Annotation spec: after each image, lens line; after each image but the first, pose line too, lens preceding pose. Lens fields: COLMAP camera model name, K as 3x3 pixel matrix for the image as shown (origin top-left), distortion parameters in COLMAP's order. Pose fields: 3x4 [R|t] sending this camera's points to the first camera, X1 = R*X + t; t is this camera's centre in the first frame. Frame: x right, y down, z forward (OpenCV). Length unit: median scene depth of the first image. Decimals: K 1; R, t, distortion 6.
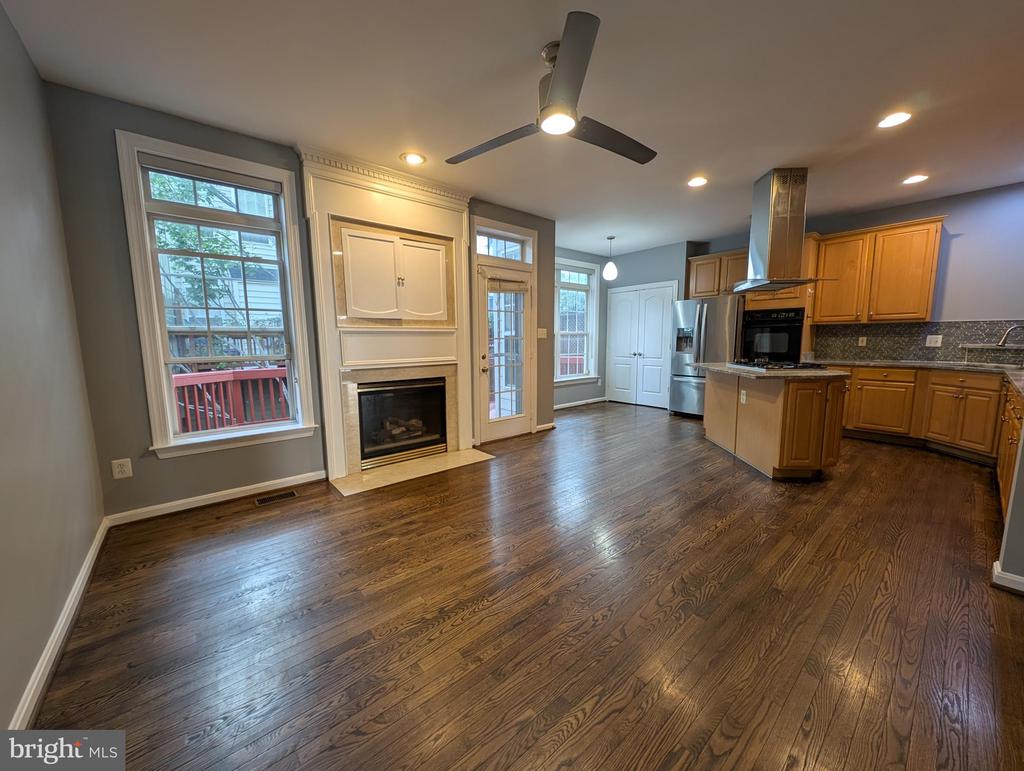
lens RADIAL K [[383.0, 0, 504.4], [0, 383.0, 388.8], [0, 0, 1]] dist [-0.001953, 0.001075]
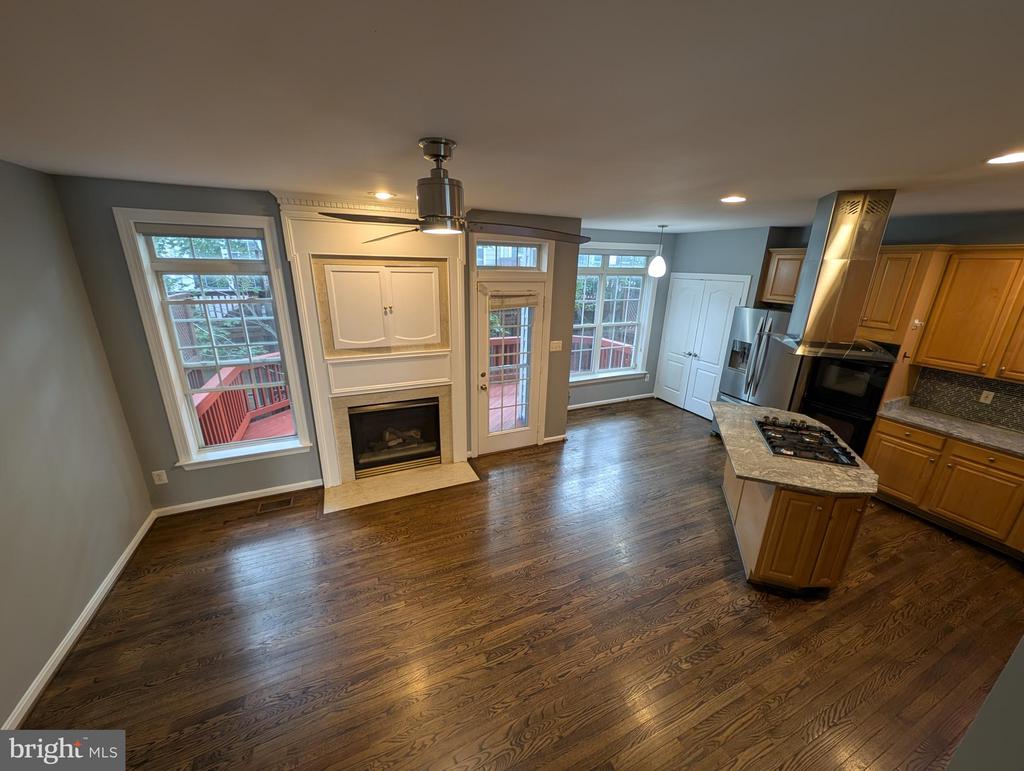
lens RADIAL K [[383.0, 0, 506.8], [0, 383.0, 385.7], [0, 0, 1]] dist [-0.001953, 0.001075]
pose [[0.962955, 0.108803, -0.246736, 0.281622], [-0.061685, 0.979604, 0.191235, -0.278709], [0.262511, -0.168931, 0.950027, 0.084454]]
